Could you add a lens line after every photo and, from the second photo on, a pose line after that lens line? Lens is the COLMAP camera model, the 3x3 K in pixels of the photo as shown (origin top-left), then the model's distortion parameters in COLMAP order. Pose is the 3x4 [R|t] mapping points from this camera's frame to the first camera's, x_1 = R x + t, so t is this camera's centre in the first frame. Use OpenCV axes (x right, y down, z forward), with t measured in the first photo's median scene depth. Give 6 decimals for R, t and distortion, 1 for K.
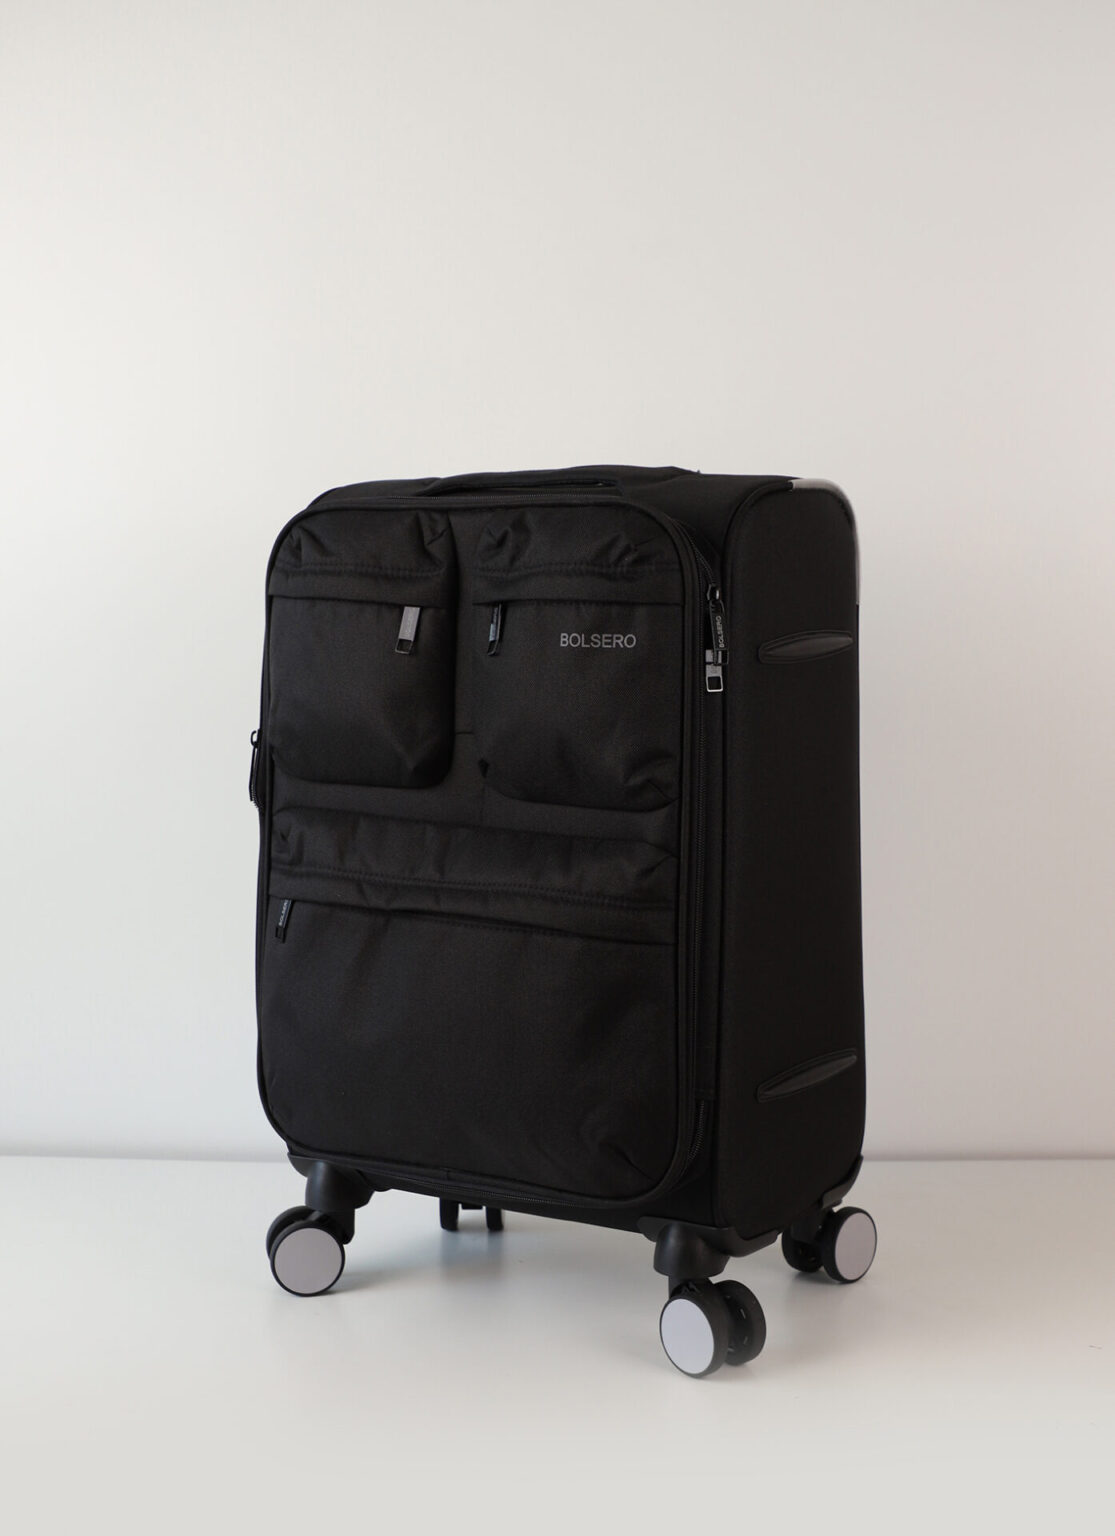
lens RADIAL K [[2401.7, 0, 557.0], [0, 2401.7, 842.5], [0, 0, 1]] dist [0.009017, 0.003595]
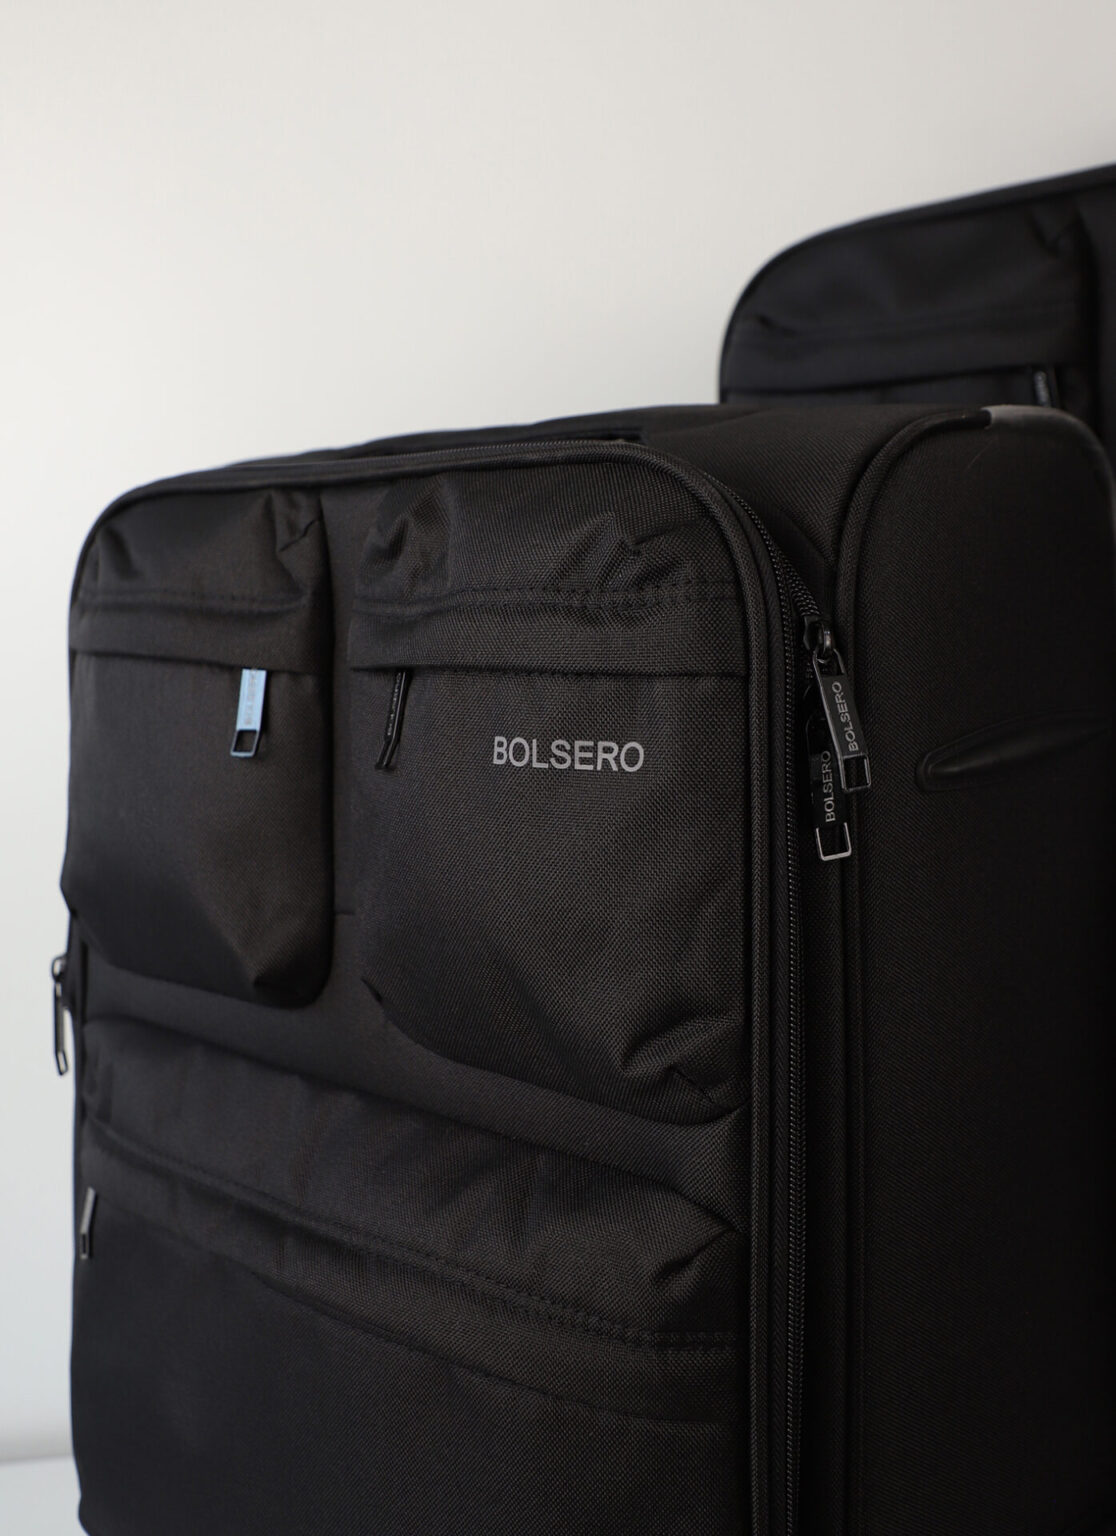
lens RADIAL K [[1686.5, 0, 558.9], [0, 1686.5, 698.9], [0, 0, 1]] dist [0.001610, 0.008829]
pose [[0.991673, -0.012505, -0.128173, 0.053765], [0.008637, 0.999492, -0.030690, -0.079754], [0.128492, 0.029327, 0.991277, 0.641005]]
